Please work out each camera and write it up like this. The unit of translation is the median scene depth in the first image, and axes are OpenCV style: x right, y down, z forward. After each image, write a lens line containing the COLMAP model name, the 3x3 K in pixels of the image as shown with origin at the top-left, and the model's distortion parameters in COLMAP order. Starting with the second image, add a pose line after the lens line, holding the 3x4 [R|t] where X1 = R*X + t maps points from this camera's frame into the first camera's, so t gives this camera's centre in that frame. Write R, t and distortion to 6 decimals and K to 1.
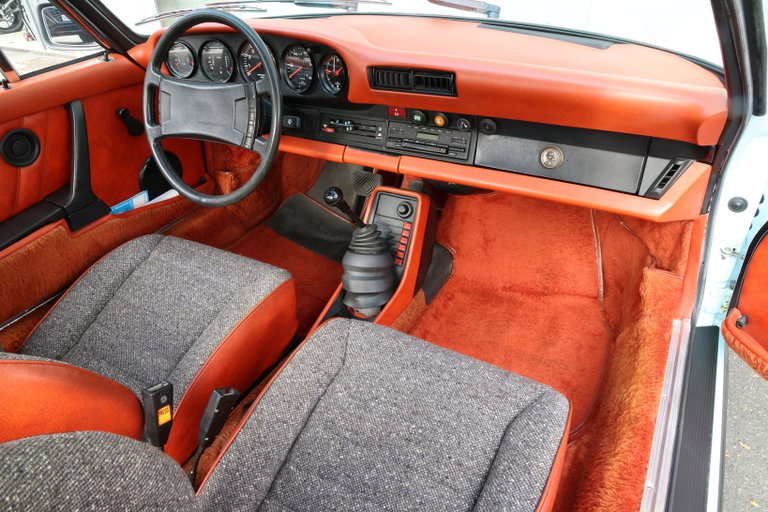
lens RADIAL K [[524.7, 0, 384.0], [0, 524.7, 256.0], [0, 0, 1]] dist [-0.096712, 0.061795]
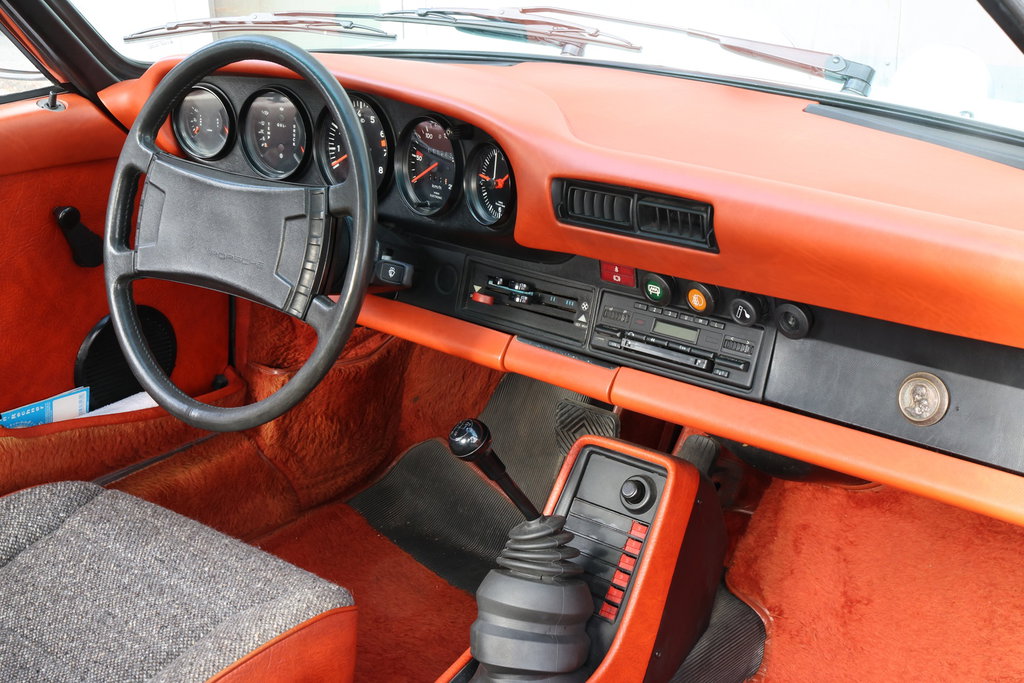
lens RADIAL K [[1508.4, 0, 512.0], [0, 1508.4, 341.5], [0, 0, 1]] dist [0.145967, 0.027209]
pose [[0.978210, 0.100296, -0.181784, 0.172171], [-0.137290, 0.969299, -0.203988, 0.068062], [0.155743, 0.224500, 0.961948, -0.287704]]
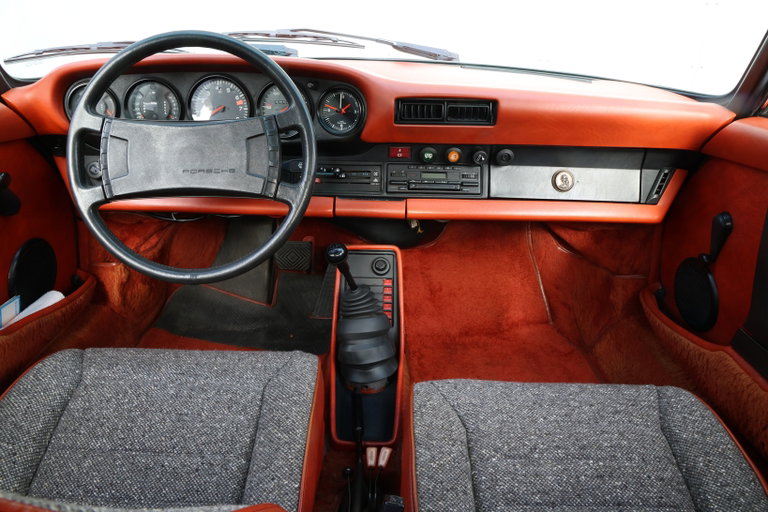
lens RADIAL K [[524.7, 0, 384.0], [0, 524.7, 256.0], [0, 0, 1]] dist [-0.096712, 0.061795]
pose [[0.868927, -0.126696, 0.478450, -0.439448], [0.212559, 0.968520, -0.129567, 0.016895], [-0.446973, 0.214283, 0.868503, 0.223010]]
